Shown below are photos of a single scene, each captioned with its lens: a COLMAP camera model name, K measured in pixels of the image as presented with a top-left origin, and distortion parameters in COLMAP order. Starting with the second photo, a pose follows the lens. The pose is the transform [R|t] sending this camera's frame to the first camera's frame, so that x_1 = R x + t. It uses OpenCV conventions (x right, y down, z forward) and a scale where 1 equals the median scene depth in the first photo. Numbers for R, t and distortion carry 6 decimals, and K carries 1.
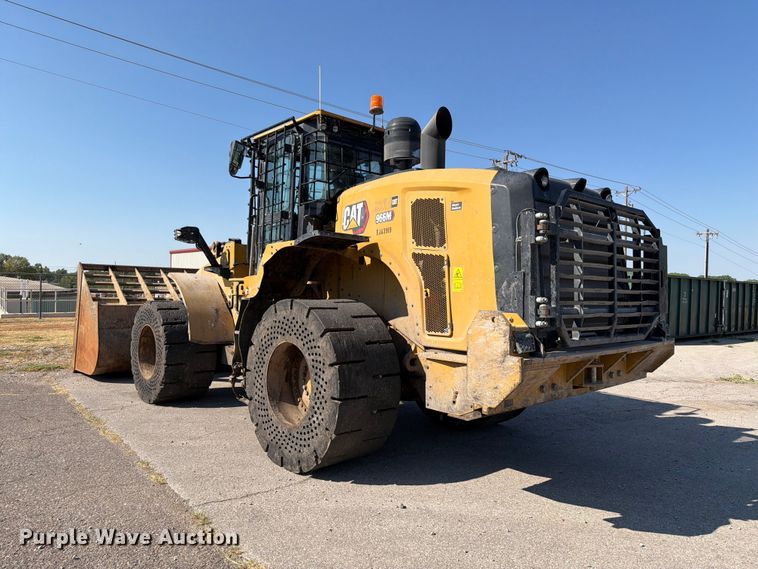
lens RADIAL K [[518.4, 0, 379.0], [0, 518.4, 284.5], [0, 0, 1]] dist [0.059983, -0.001277]
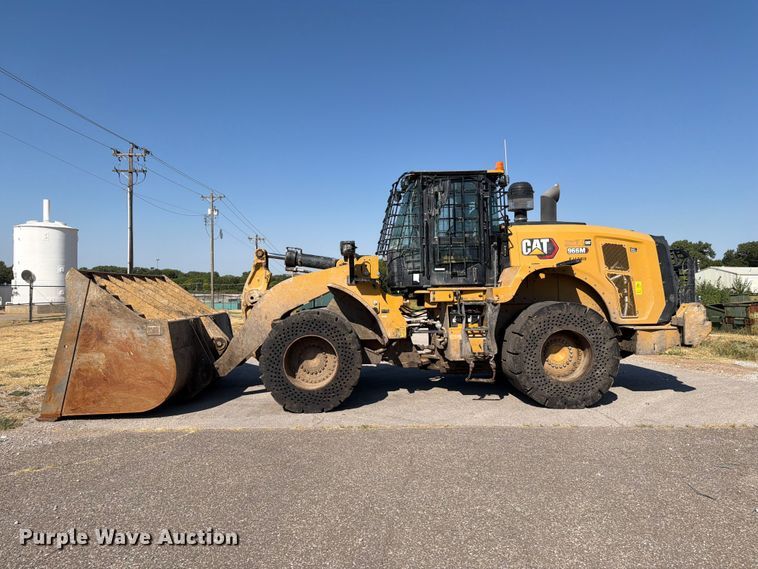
lens RADIAL K [[518.4, 0, 379.0], [0, 518.4, 284.5], [0, 0, 1]] dist [0.059983, -0.001277]
pose [[0.633563, -0.016191, 0.773521, -1.803358], [0.009857, 0.999869, 0.012854, -0.052073], [-0.773628, -0.000519, 0.633640, 0.451406]]
